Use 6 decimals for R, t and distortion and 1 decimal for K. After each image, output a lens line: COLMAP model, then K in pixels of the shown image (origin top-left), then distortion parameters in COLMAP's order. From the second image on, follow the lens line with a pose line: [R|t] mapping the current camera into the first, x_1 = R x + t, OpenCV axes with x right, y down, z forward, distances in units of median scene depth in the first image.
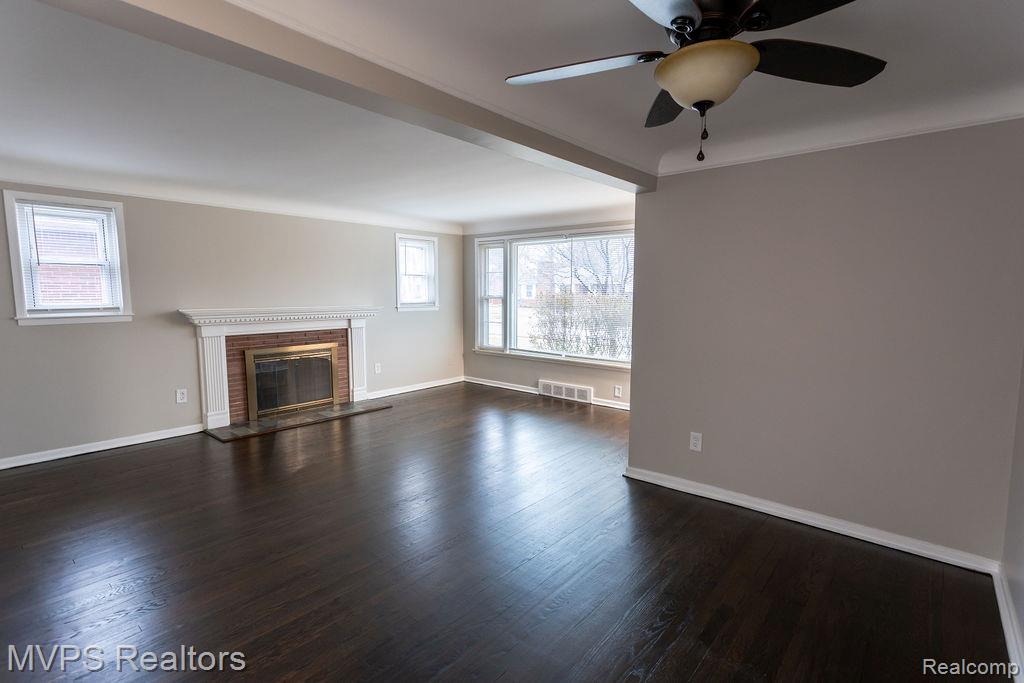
lens RADIAL K [[492.3, 0, 515.0], [0, 492.3, 343.1], [0, 0, 1]] dist [0.001597, -0.000760]
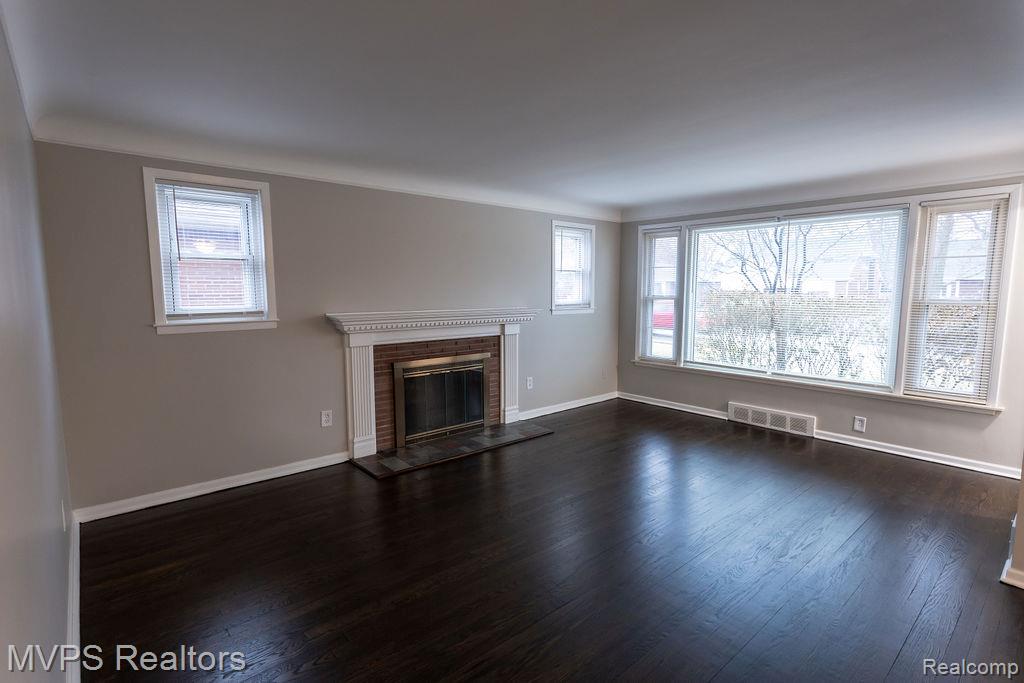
lens RADIAL K [[492.3, 0, 508.1], [0, 492.3, 341.1], [0, 0, 1]] dist [0.001597, -0.000760]
pose [[0.989882, 0.012590, -0.141333, -0.213248], [-0.012641, 0.999920, 0.000534, -0.021178], [0.141329, 0.001258, 0.989962, 0.184932]]
